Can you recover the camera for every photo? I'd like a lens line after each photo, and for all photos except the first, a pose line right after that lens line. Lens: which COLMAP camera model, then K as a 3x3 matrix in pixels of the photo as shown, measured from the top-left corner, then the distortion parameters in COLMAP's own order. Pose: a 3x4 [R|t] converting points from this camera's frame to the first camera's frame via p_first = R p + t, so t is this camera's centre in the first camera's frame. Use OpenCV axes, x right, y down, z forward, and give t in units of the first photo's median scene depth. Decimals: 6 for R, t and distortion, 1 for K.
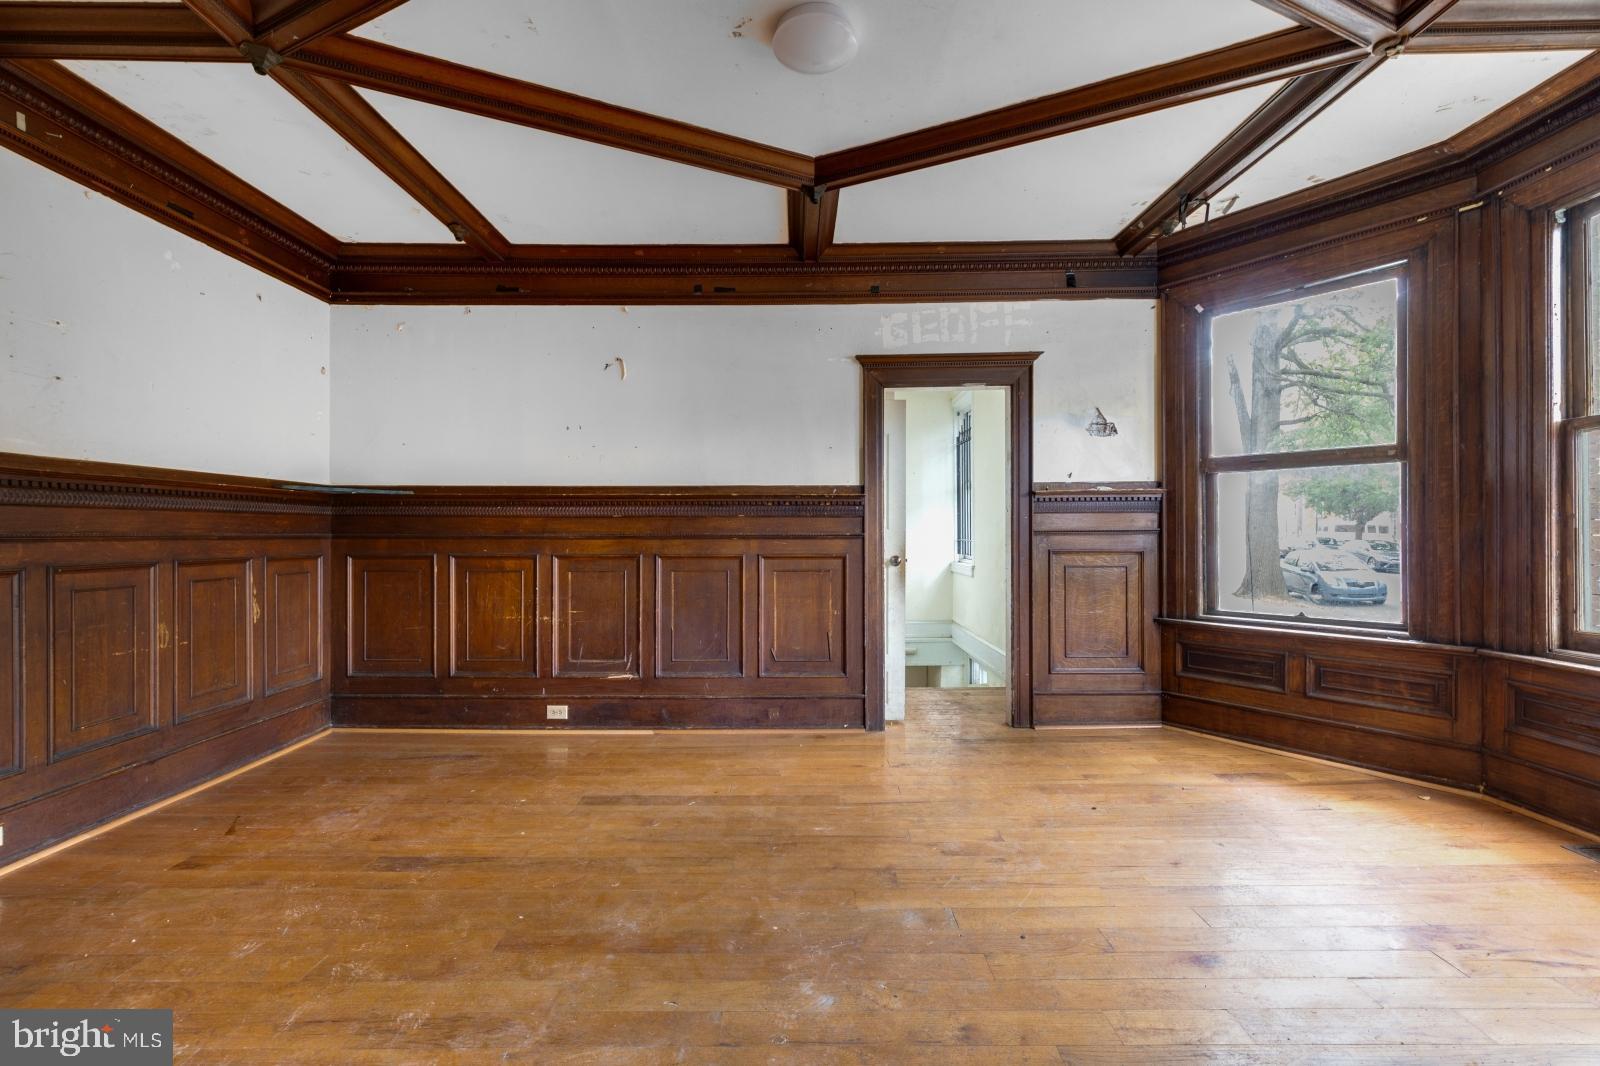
lens RADIAL K [[738.6, 0, 799.0], [0, 738.6, 533.6], [0, 0, 1]] dist [-0.001061, -0.000307]
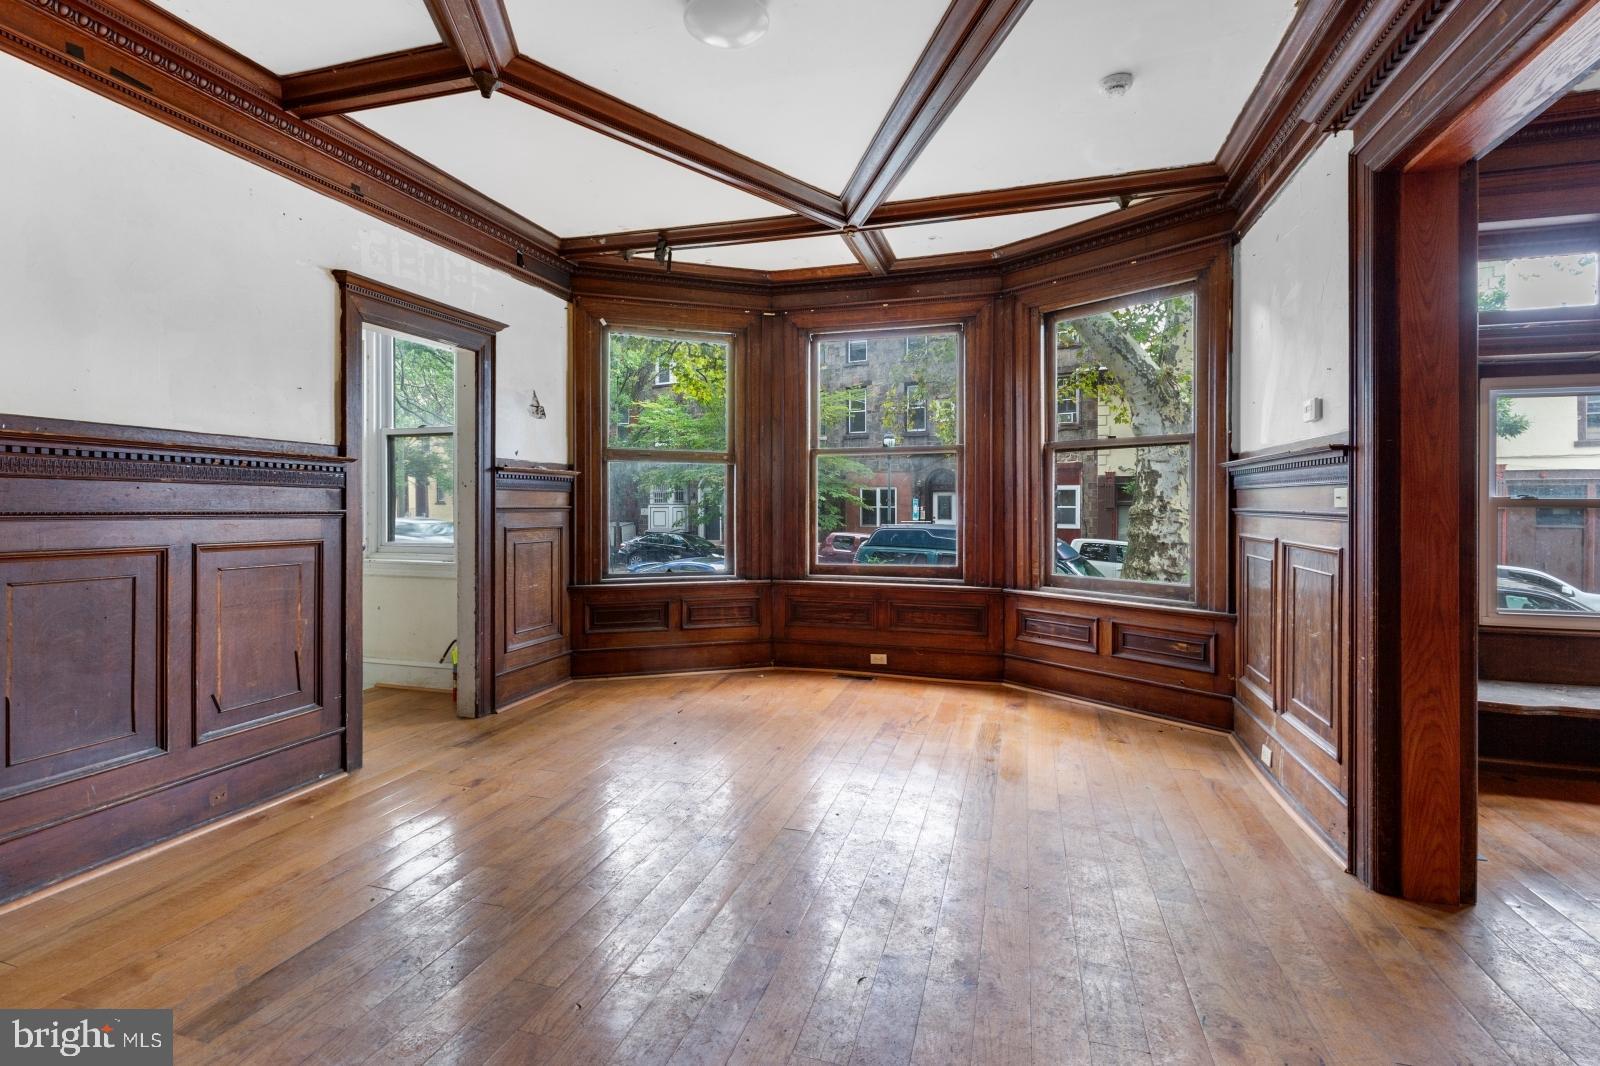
lens RADIAL K [[738.6, 0, 809.5], [0, 738.6, 507.9], [0, 0, 1]] dist [-0.001061, -0.000307]
pose [[0.278491, 0.004466, 0.960428, -0.498500], [-0.002641, 0.999989, -0.003884, -0.000913], [-0.960435, -0.001455, 0.278500, 0.341203]]
